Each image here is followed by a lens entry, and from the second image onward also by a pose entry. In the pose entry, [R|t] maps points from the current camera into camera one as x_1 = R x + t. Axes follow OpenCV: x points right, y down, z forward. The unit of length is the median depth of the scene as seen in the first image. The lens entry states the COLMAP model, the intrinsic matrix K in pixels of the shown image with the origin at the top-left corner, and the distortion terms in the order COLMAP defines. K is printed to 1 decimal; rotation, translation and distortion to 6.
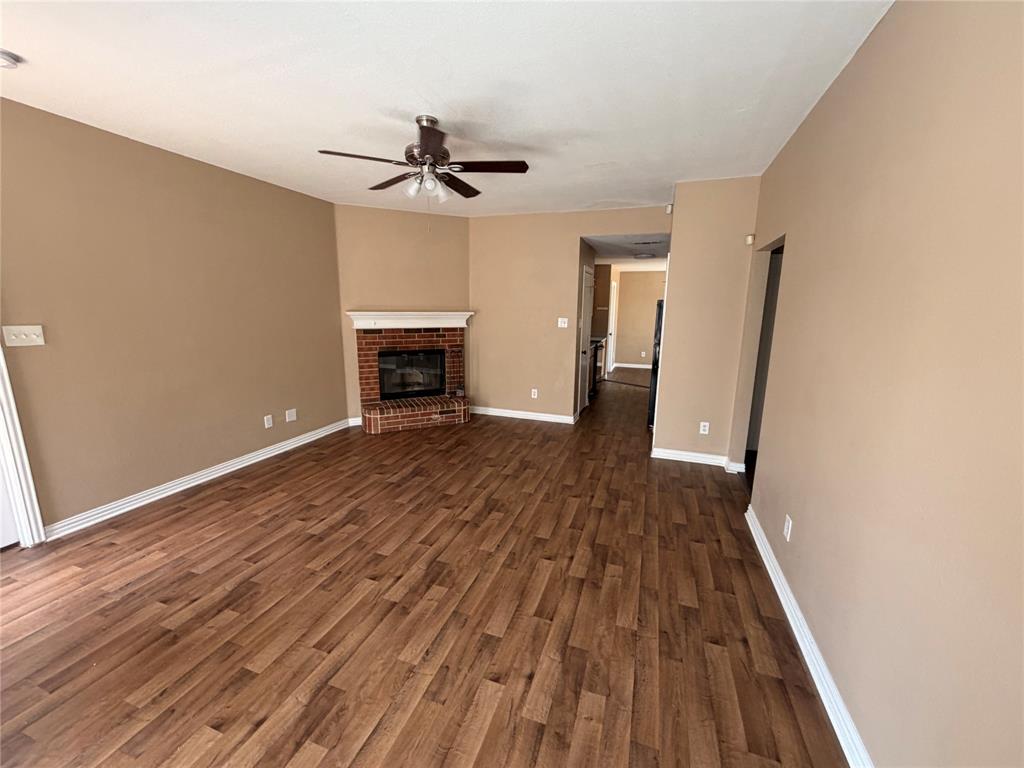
lens RADIAL K [[407.4, 0, 510.1], [0, 407.4, 383.4], [0, 0, 1]] dist [-0.000693, -0.000103]
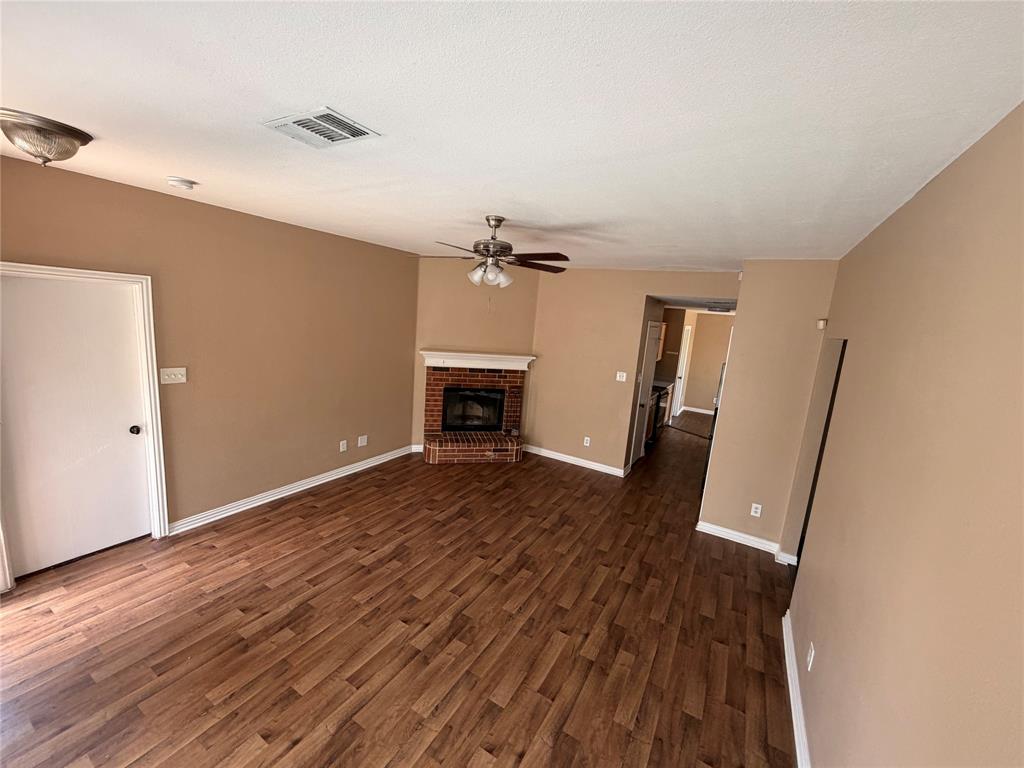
lens RADIAL K [[407.4, 0, 509.5], [0, 407.4, 384.4], [0, 0, 1]] dist [-0.000693, -0.000103]
pose [[0.979691, 0.098190, -0.174828, 0.065907], [-0.103048, 0.994497, -0.018909, -0.148170], [0.172010, 0.036540, 0.984417, -0.073756]]
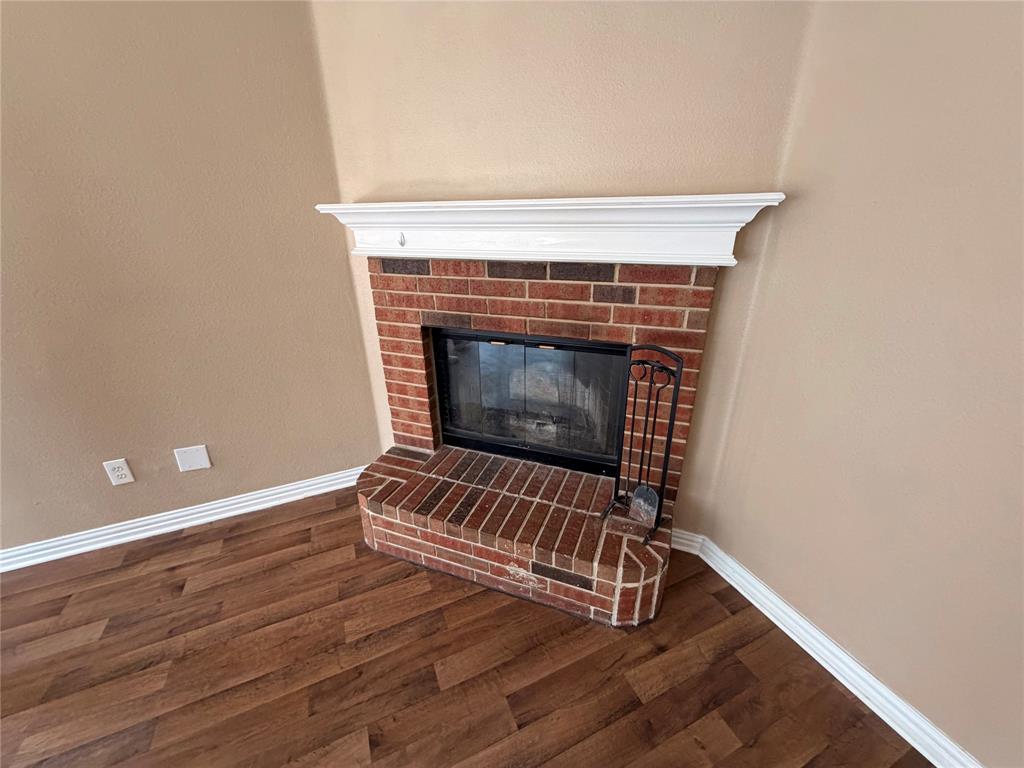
lens RADIAL K [[407.4, 0, 508.9], [0, 407.4, 384.2], [0, 0, 1]] dist [-0.000693, -0.000103]
pose [[0.679195, 0.271430, -0.681924, -0.038718], [-0.112188, 0.956580, 0.269014, -0.233876], [0.725333, -0.106210, 0.680155, 1.437257]]
